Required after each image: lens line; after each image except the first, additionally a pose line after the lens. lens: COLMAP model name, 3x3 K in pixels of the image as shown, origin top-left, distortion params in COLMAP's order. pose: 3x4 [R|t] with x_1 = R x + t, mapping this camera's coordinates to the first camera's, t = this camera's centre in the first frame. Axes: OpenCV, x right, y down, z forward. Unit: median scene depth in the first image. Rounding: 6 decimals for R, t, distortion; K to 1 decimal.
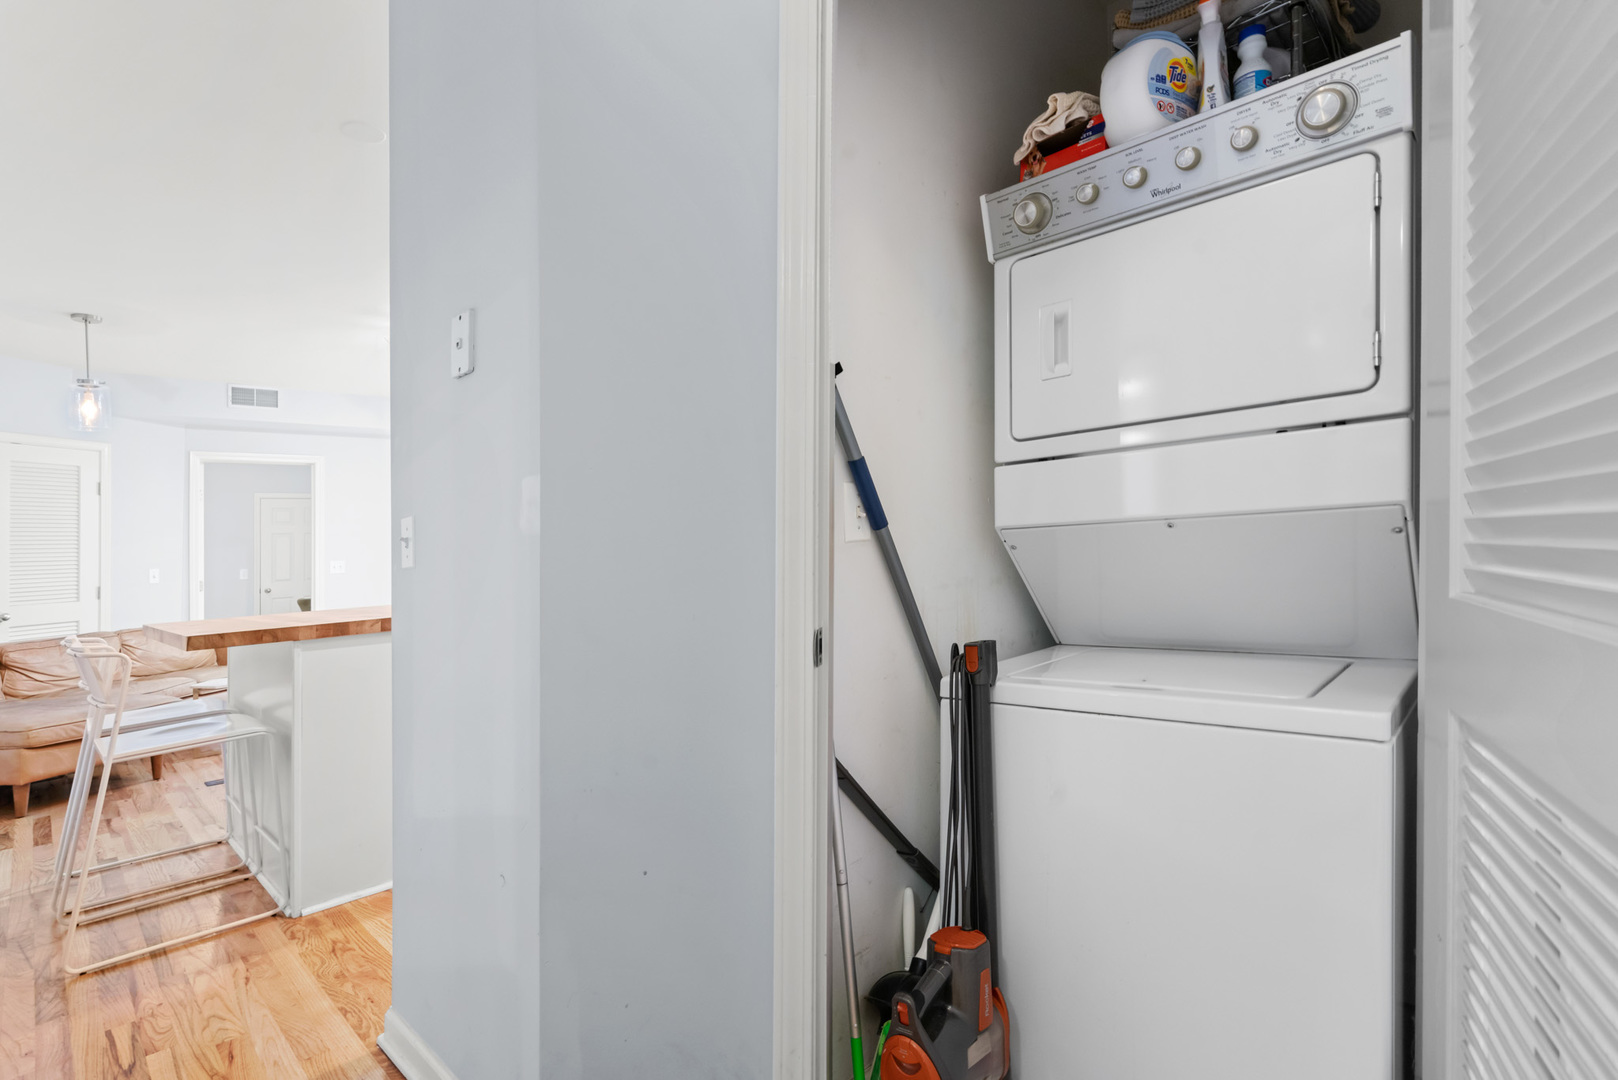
lens RADIAL K [[771.0, 0, 851.5], [0, 771.0, 507.1], [0, 0, 1]] dist [-0.000958, -0.000167]
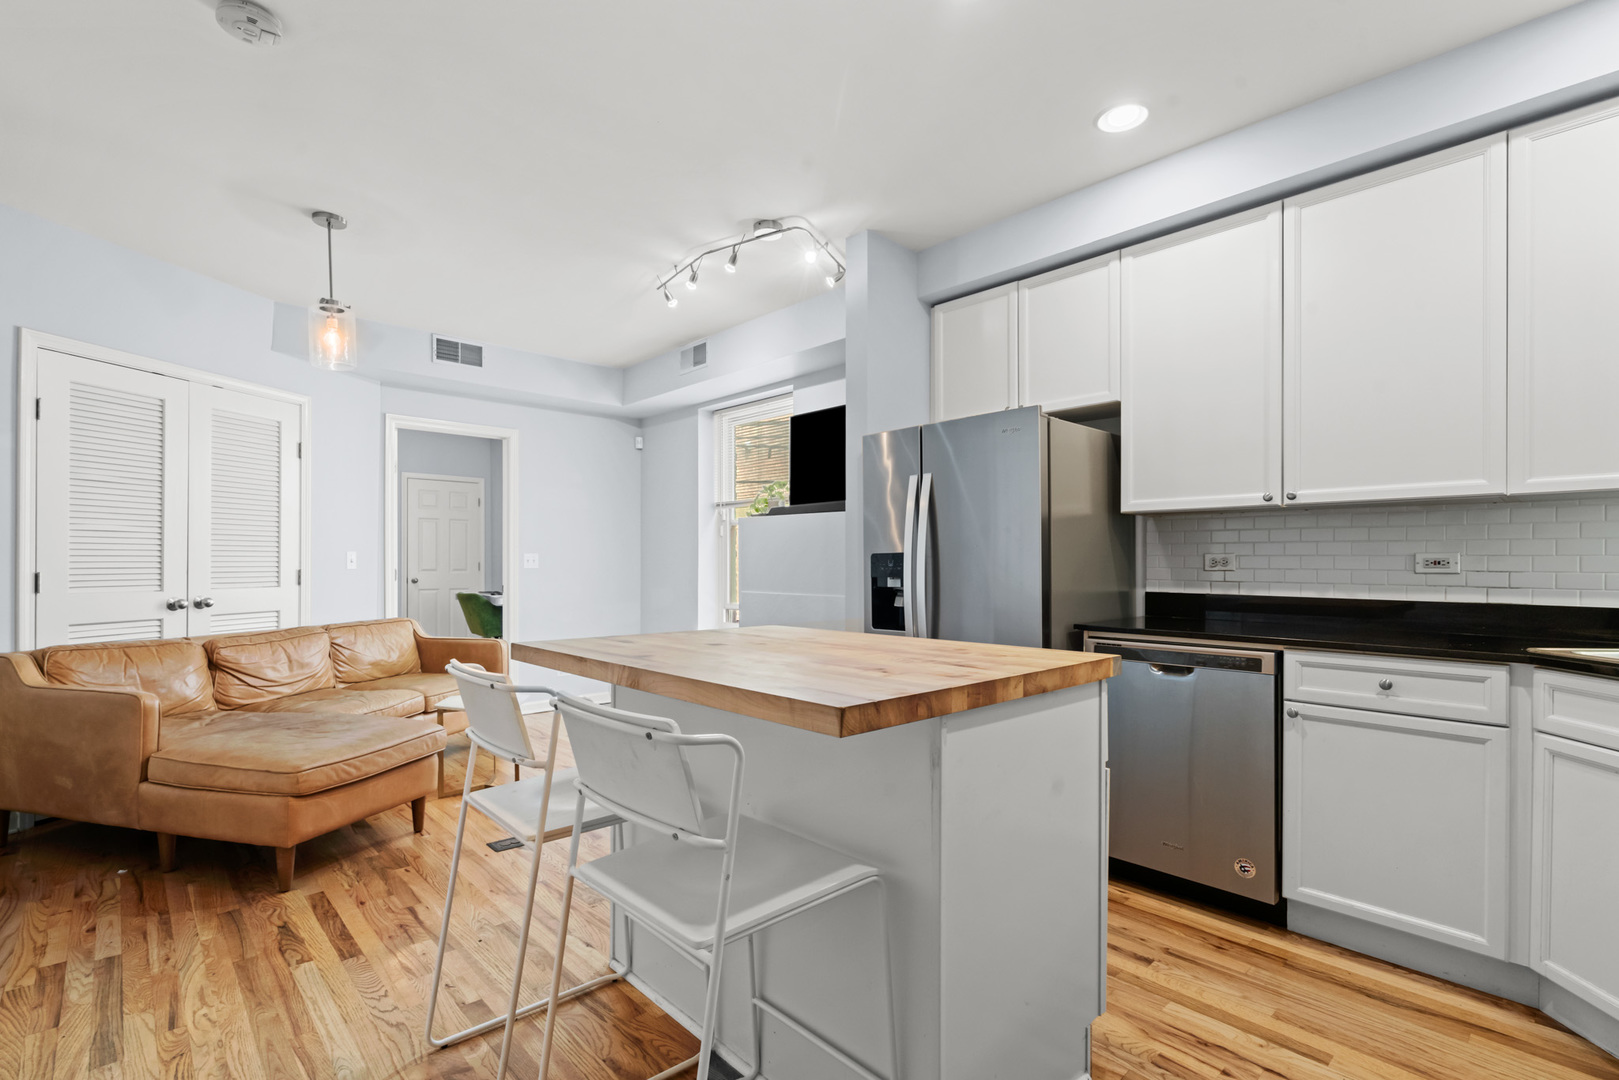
lens RADIAL K [[746.9, 0, 797.3], [0, 746.9, 555.6], [0, 0, 1]] dist [-0.001179, 0.000370]
pose [[0.996372, 0.057004, -0.063188, -0.463447], [-0.054180, 0.997492, 0.045539, 0.026355], [0.065626, -0.041951, 0.996962, 0.280139]]
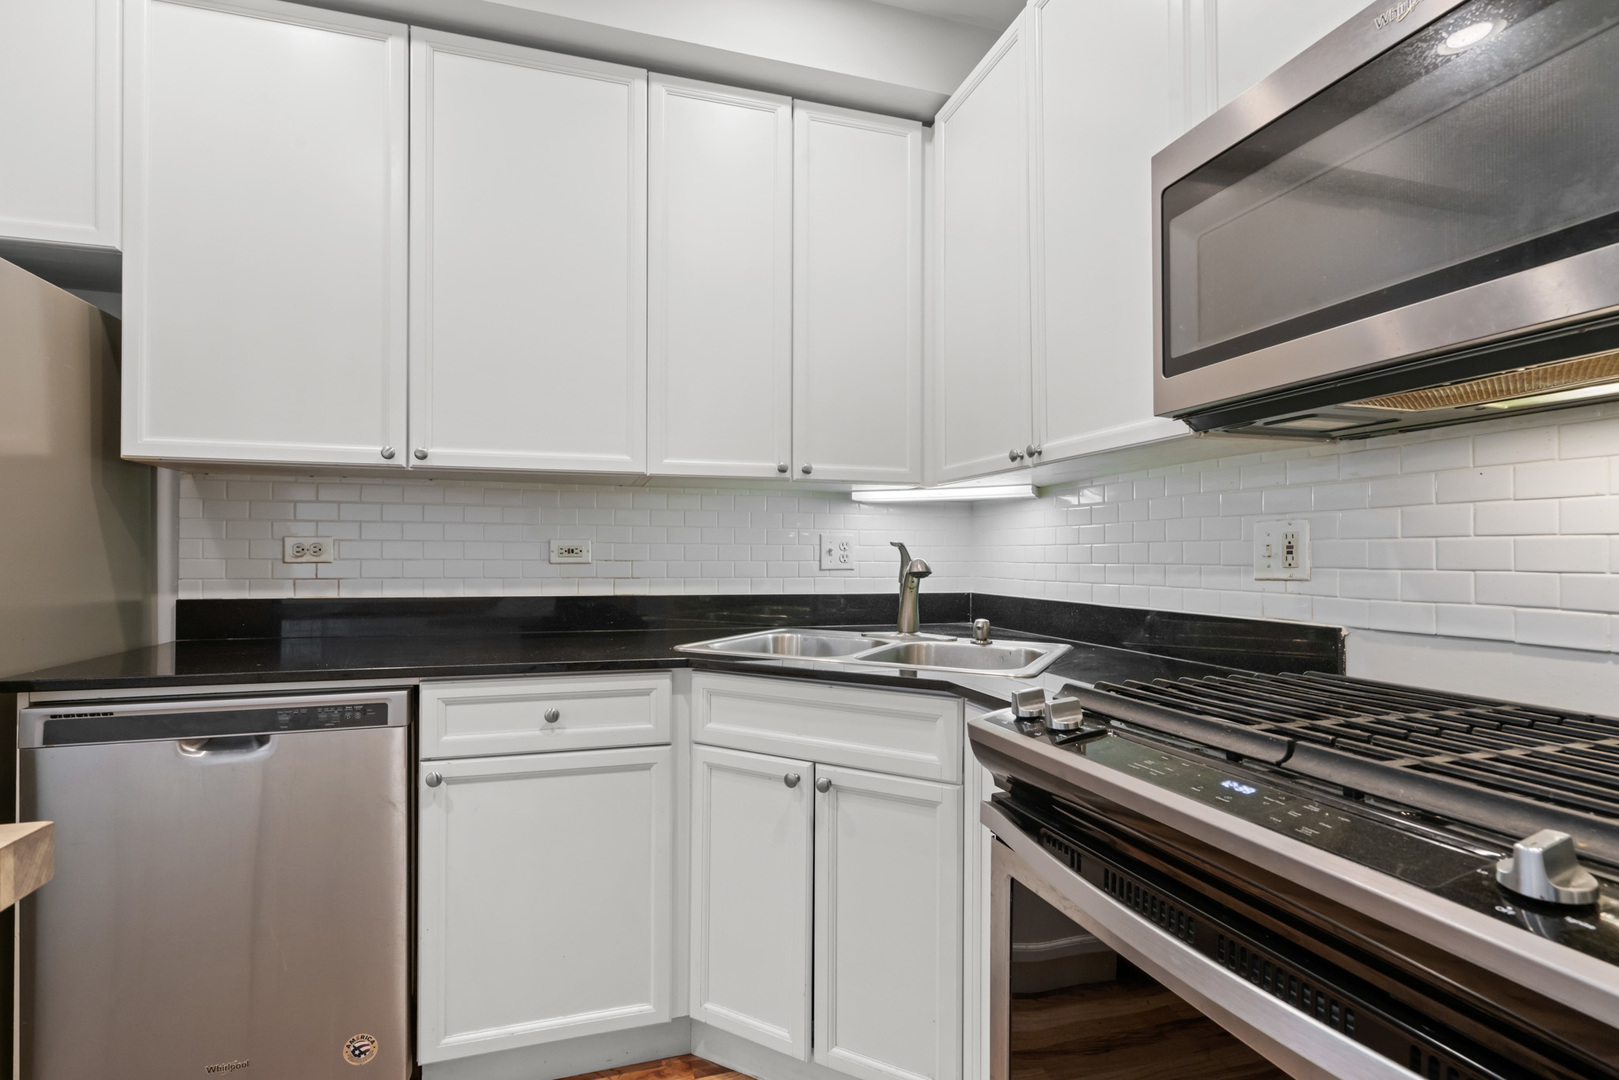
lens RADIAL K [[746.9, 0, 797.3], [0, 746.9, 555.6], [0, 0, 1]] dist [-0.001179, 0.000370]
pose [[0.493840, 0.054687, 0.867831, -0.367490], [-0.073885, 0.997050, -0.020785, 0.033528], [-0.866408, -0.053855, 0.496424, 0.504729]]
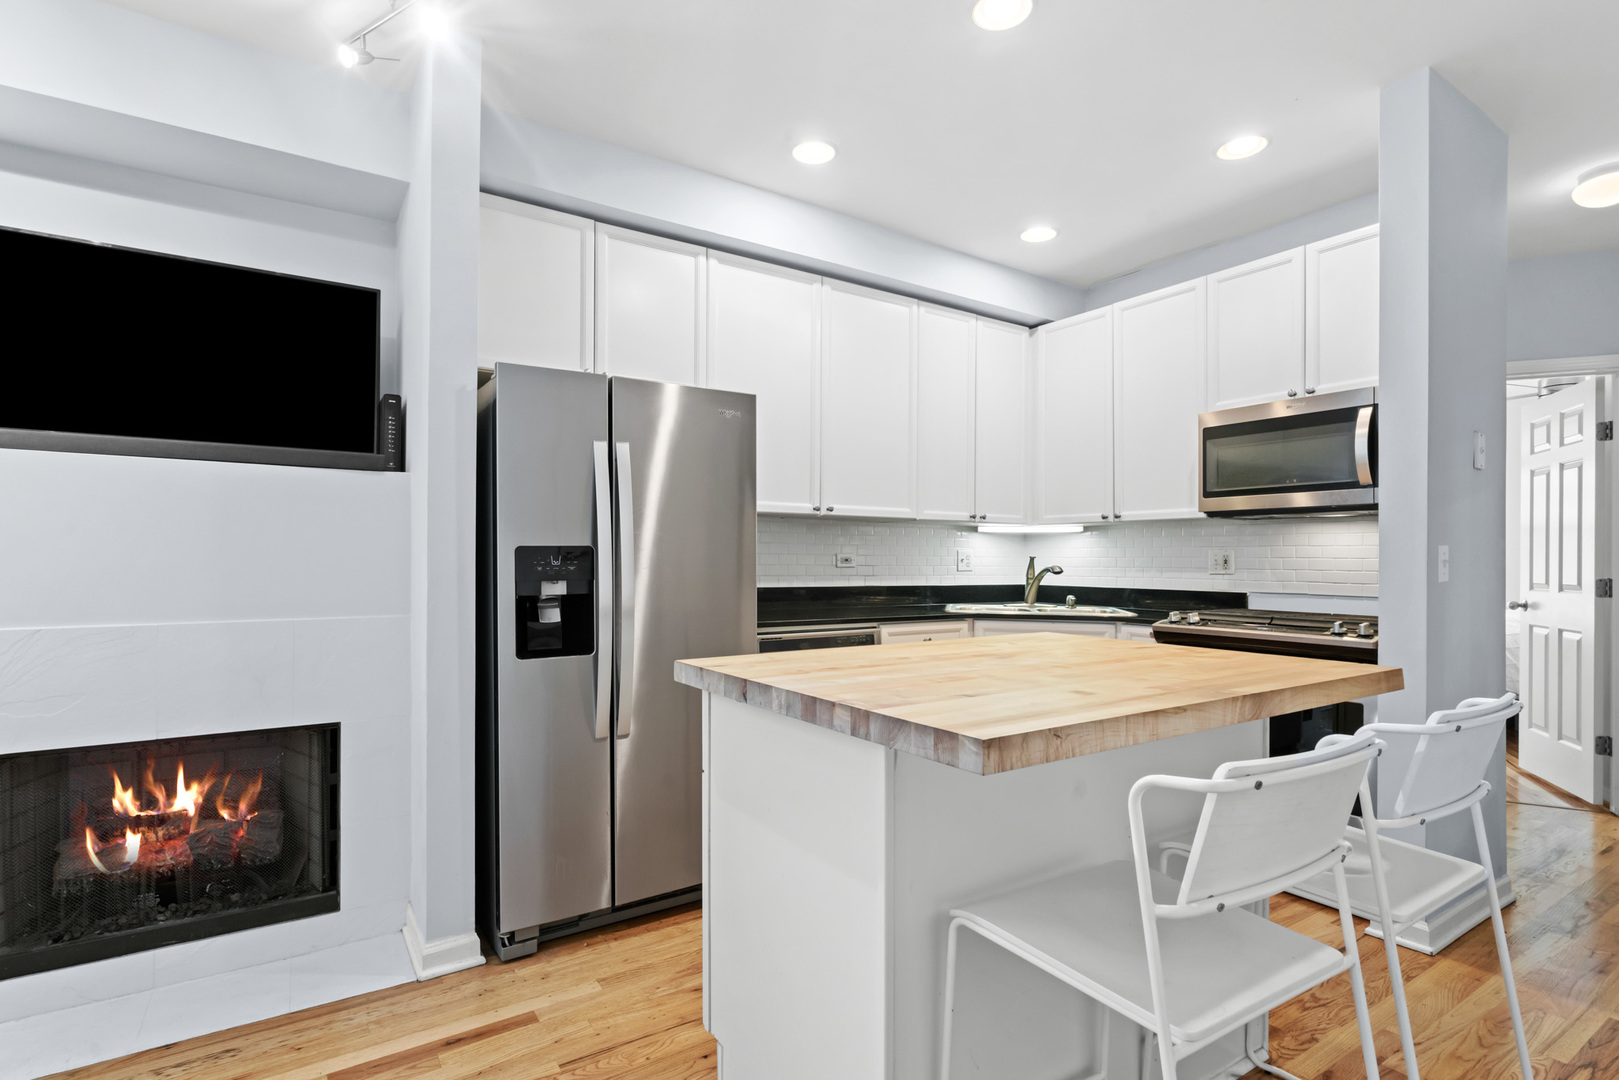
lens RADIAL K [[786.9, 0, 810.4], [0, 786.9, 553.5], [0, 0, 1]] dist [0.002053, 0.000720]
pose [[0.222646, 0.063656, 0.972819, -0.889539], [-0.068241, 0.996436, -0.049583, 0.071057], [-0.972508, -0.055346, 0.226197, 0.719949]]
